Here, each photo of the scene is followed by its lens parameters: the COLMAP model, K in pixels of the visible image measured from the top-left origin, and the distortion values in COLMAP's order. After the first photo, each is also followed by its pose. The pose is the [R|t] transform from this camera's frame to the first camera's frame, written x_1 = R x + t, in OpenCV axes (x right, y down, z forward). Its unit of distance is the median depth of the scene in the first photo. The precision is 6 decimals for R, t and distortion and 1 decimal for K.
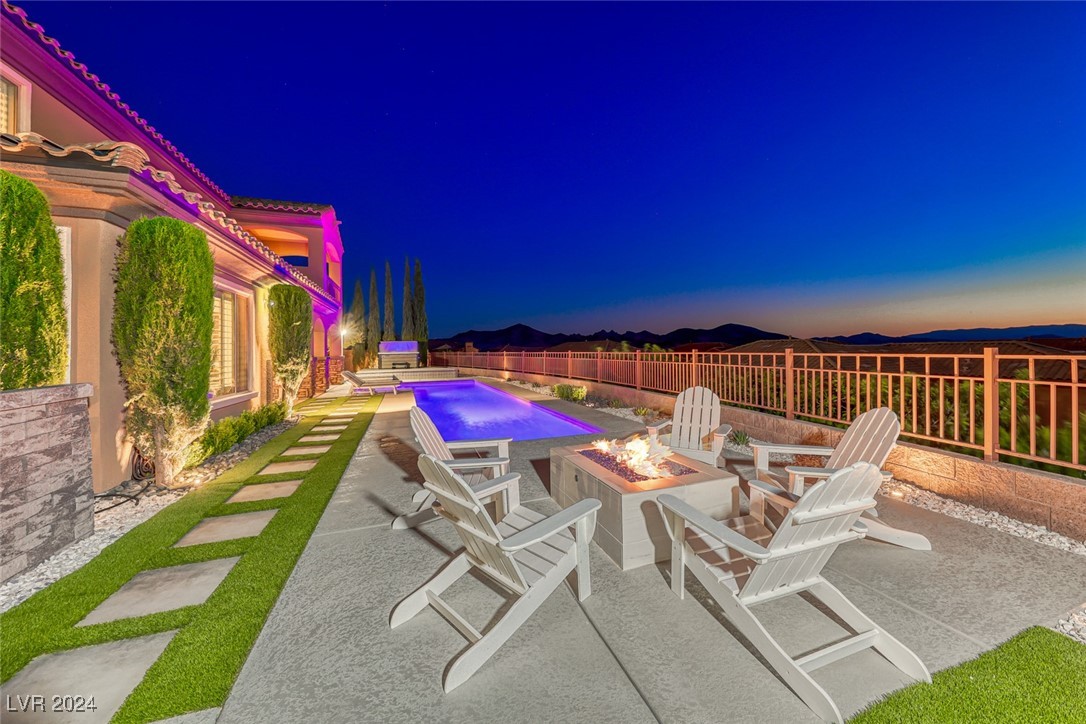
lens RADIAL K [[371.6, 0, 544.7], [0, 371.6, 354.8], [0, 0, 1]] dist [-0.004137, -0.000189]
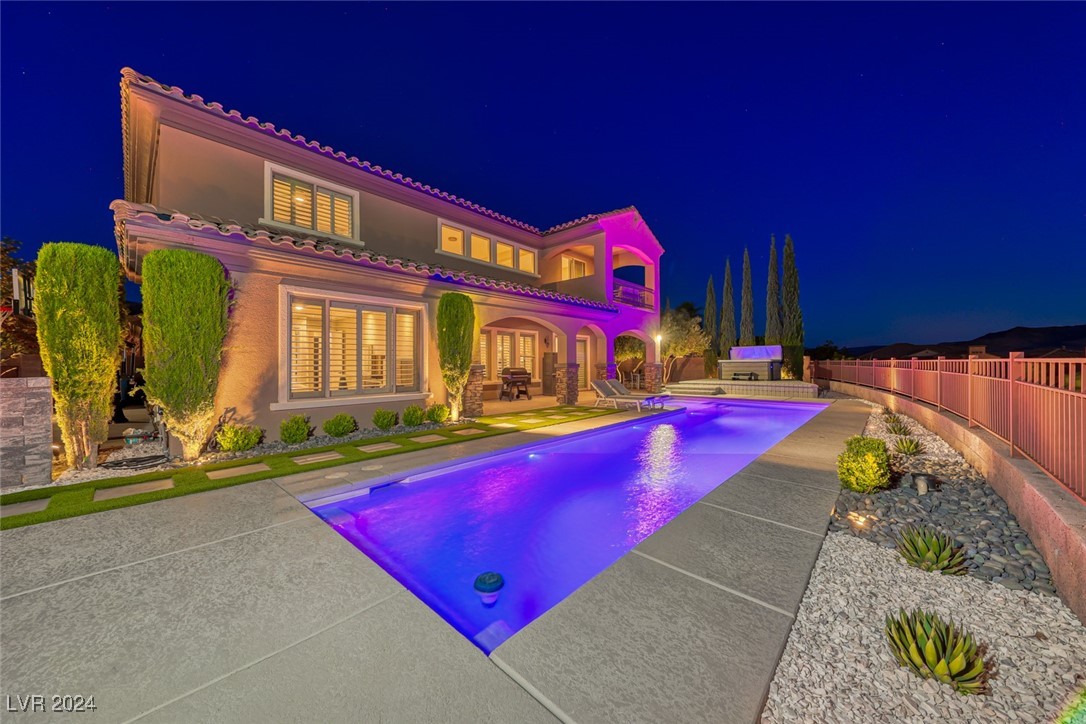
lens RADIAL K [[371.6, 0, 543.6], [0, 371.6, 362.0], [0, 0, 1]] dist [-0.004137, -0.000189]
pose [[0.471221, 0.007721, -0.881981, 0.131498], [-0.009532, 0.999948, 0.003661, -0.000609], [0.881964, 0.006682, 0.471270, 0.289769]]
